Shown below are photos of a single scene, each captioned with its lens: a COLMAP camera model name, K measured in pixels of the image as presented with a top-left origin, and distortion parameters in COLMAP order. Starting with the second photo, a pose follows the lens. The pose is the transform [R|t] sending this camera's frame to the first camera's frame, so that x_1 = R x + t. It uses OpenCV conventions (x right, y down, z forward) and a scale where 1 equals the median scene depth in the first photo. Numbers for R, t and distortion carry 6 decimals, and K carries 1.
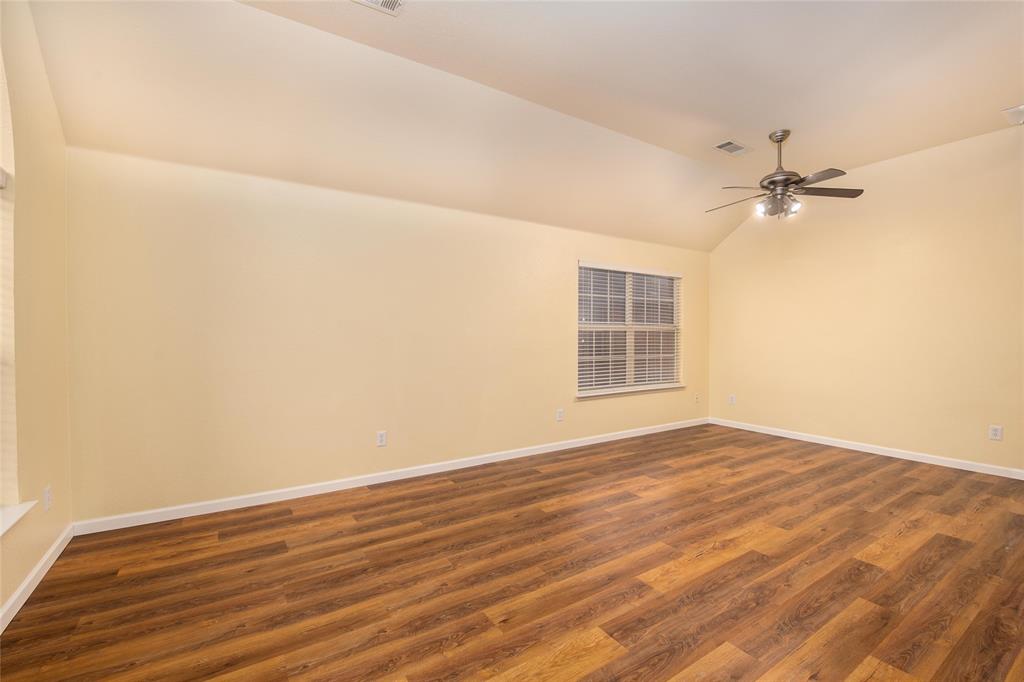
lens RADIAL K [[442.4, 0, 511.6], [0, 442.4, 334.7], [0, 0, 1]] dist [-0.005395, -0.006830]
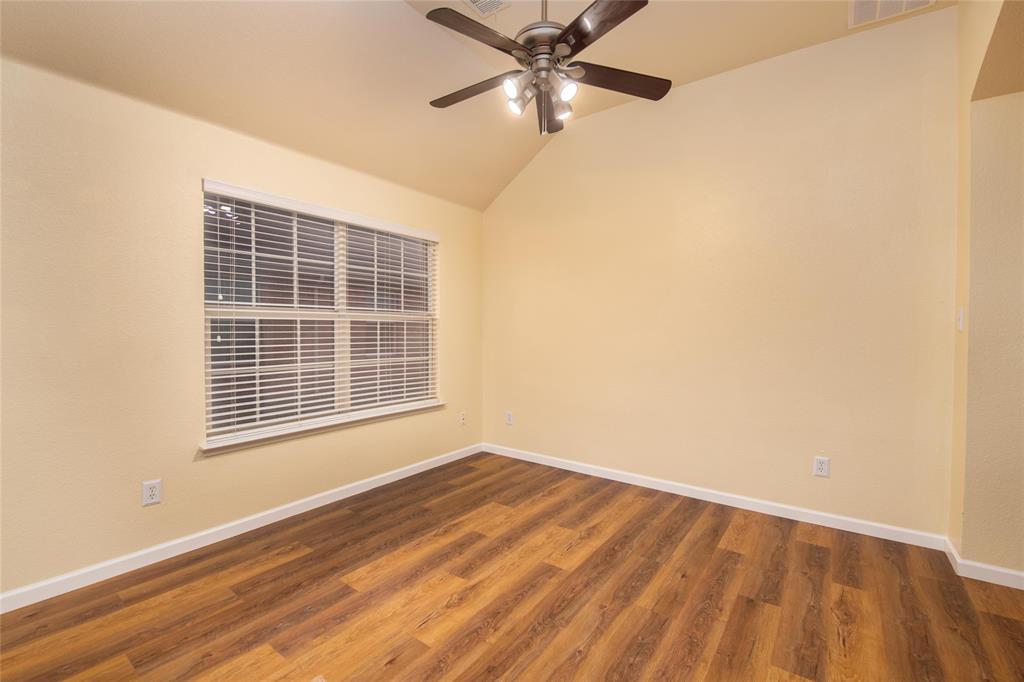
lens RADIAL K [[442.4, 0, 515.6], [0, 442.4, 330.2], [0, 0, 1]] dist [-0.005395, -0.006830]
pose [[0.931086, 0.000699, 0.364798, 0.390323], [-0.003336, 0.999973, 0.006596, -0.001104], [-0.364783, -0.007358, 0.931063, 0.522235]]
